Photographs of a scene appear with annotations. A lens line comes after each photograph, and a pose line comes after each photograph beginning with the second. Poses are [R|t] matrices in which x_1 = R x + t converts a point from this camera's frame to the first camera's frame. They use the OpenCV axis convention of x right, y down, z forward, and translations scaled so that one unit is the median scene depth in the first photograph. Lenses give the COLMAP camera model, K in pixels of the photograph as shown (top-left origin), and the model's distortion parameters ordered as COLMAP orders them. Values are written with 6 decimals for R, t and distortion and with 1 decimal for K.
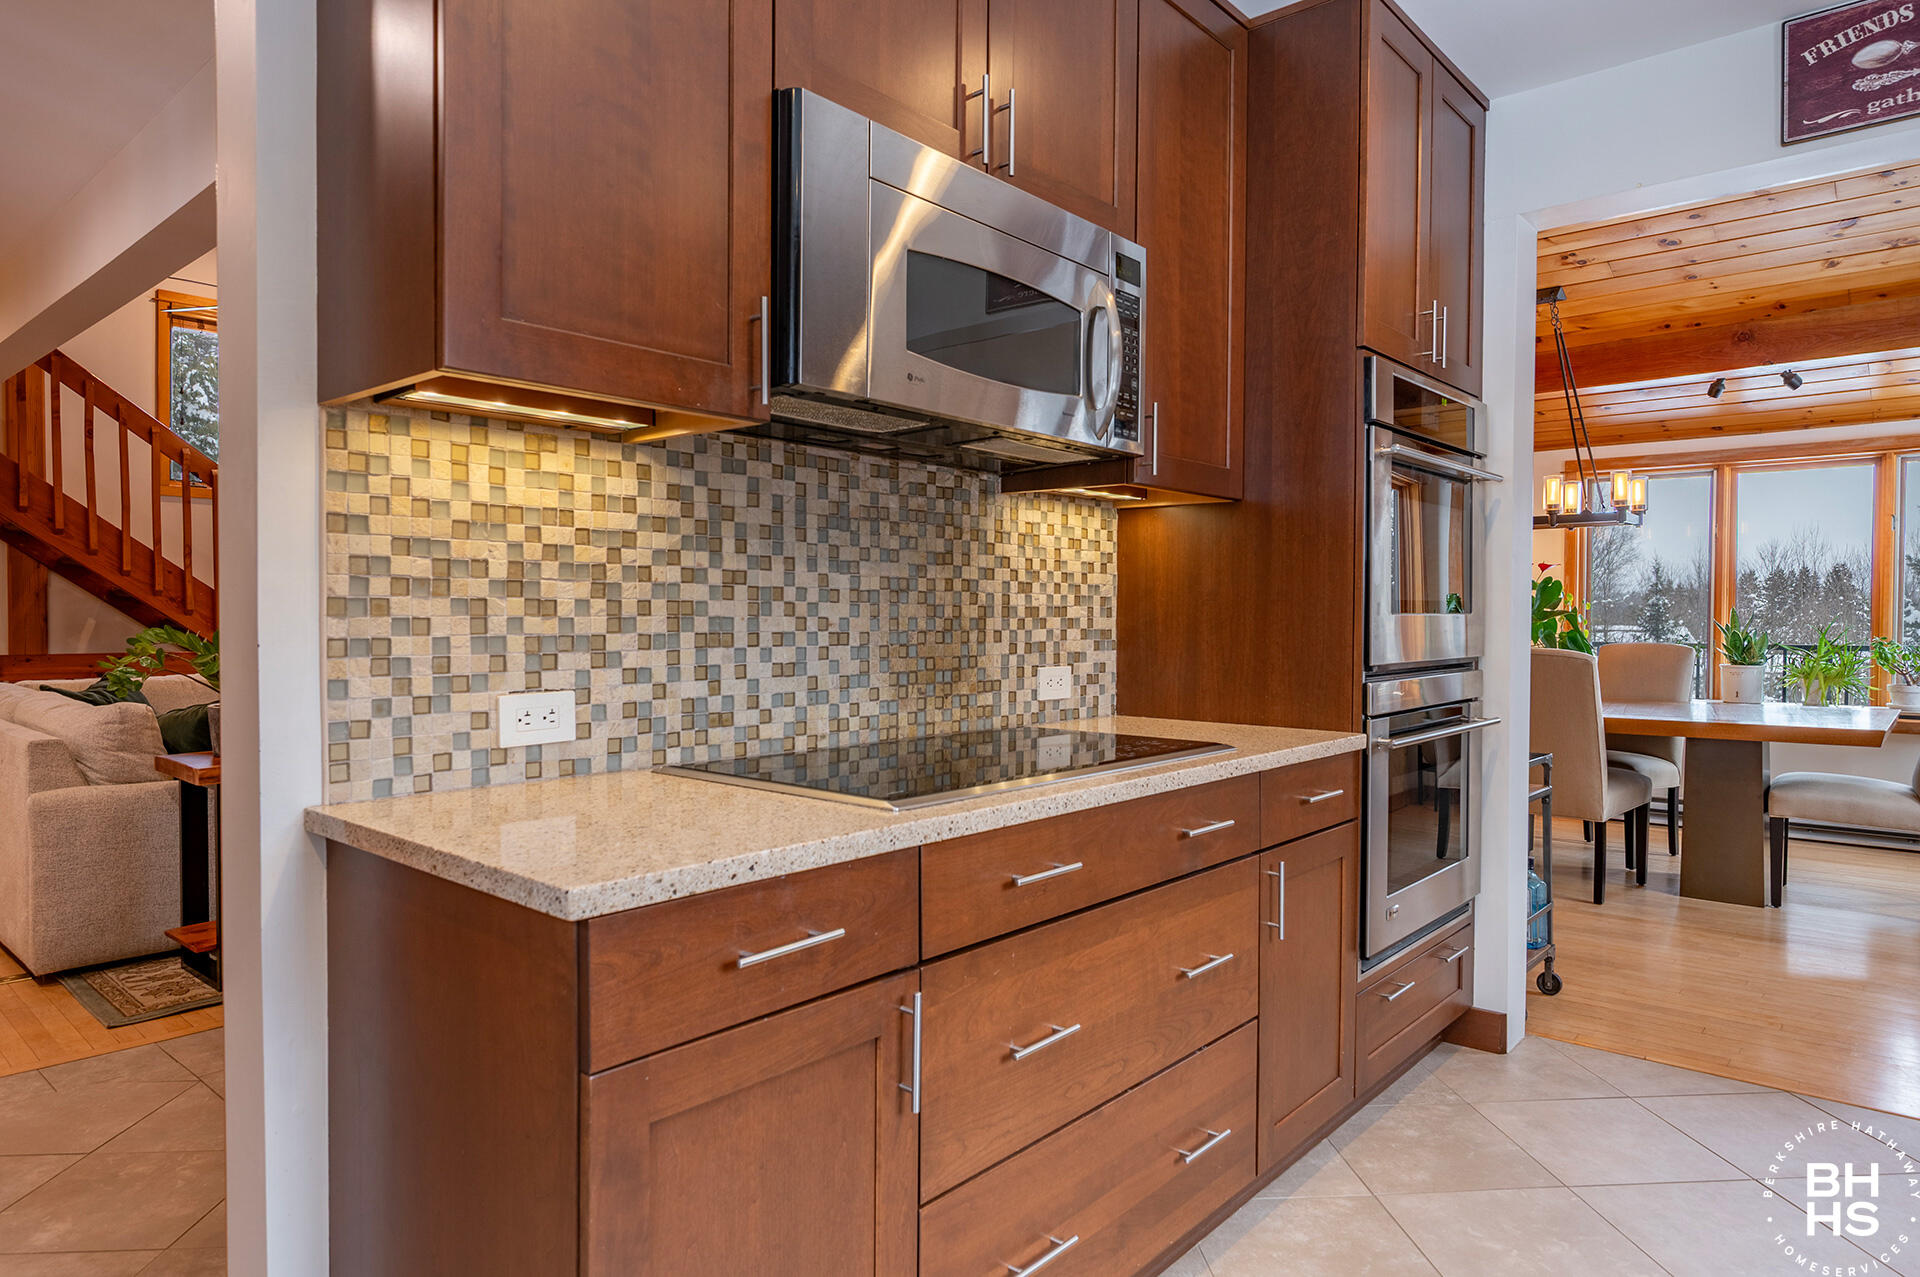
lens RADIAL K [[1148.8, 0, 960.6], [0, 1148.8, 648.5], [0, 0, 1]] dist [0.004591, 0.000315]
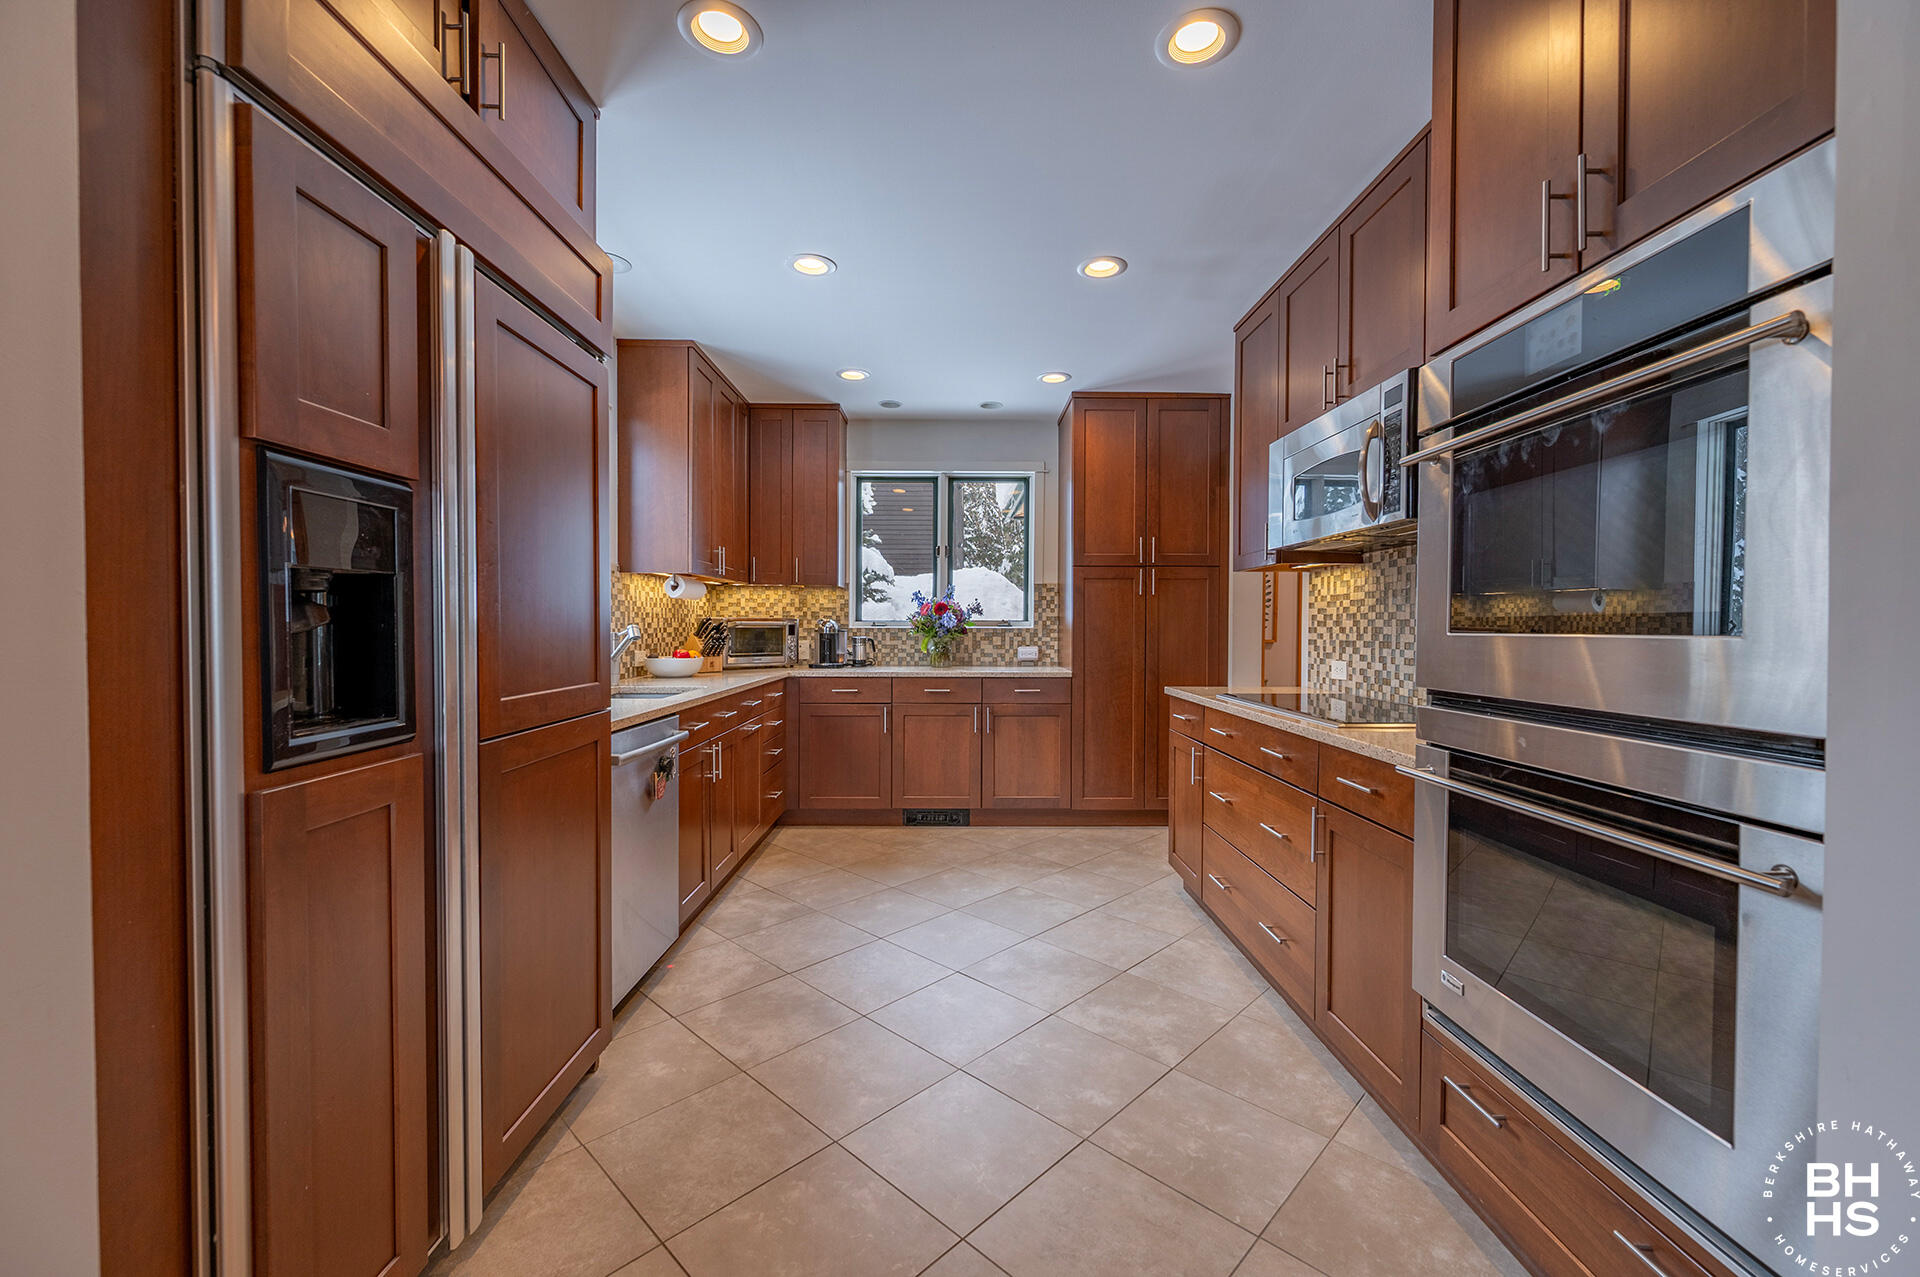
lens RADIAL K [[783.2, 0, 959.5], [0, 783.2, 639.2], [0, 0, 1]] dist [-0.000001, 0.000000]
pose [[-0.745554, 0.005403, -0.666423, 1.402900], [-0.022736, 0.999179, 0.033537, -0.050446], [0.666057, 0.040155, -0.744819, 1.595874]]
